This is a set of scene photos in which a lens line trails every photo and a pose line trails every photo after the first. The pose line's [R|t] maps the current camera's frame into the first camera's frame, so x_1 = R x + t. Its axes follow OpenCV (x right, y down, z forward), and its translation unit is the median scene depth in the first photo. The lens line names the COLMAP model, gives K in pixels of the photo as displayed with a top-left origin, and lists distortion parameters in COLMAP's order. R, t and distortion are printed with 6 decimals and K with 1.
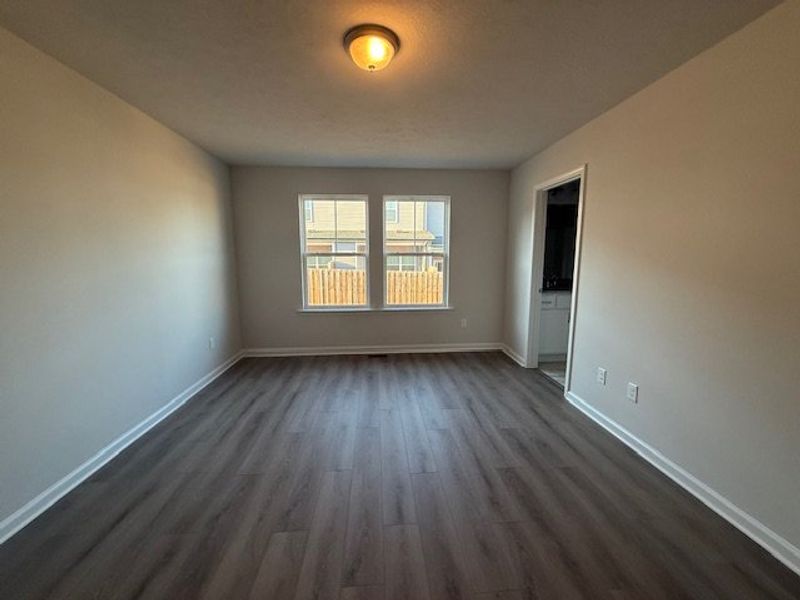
lens RADIAL K [[316.8, 0, 396.8], [0, 316.8, 300.4], [0, 0, 1]] dist [0.003078, -0.000740]
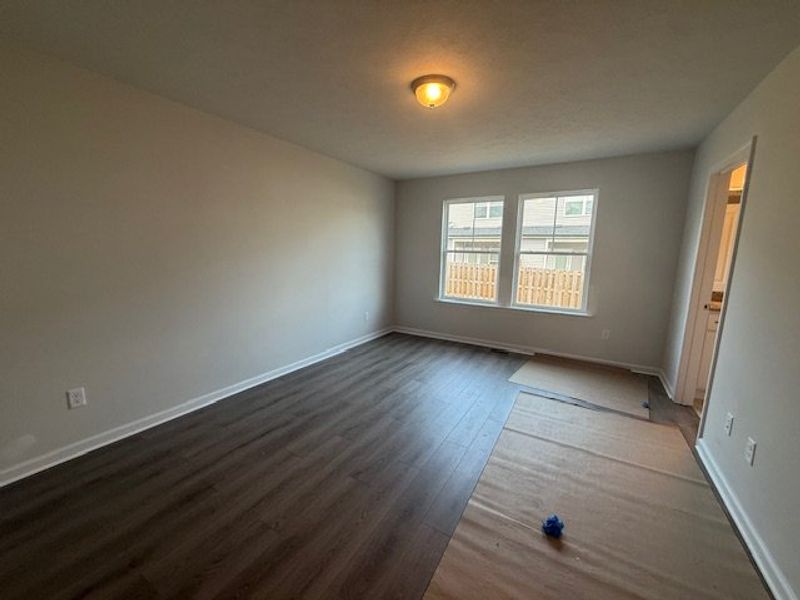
lens RADIAL K [[316.8, 0, 401.5], [0, 316.8, 302.1], [0, 0, 1]] dist [0.003078, -0.000740]
pose [[0.819517, 0.110708, -0.562259, 0.279819], [-0.099502, 0.993748, 0.050639, -0.005912], [0.564350, 0.014446, 0.825409, -0.040438]]
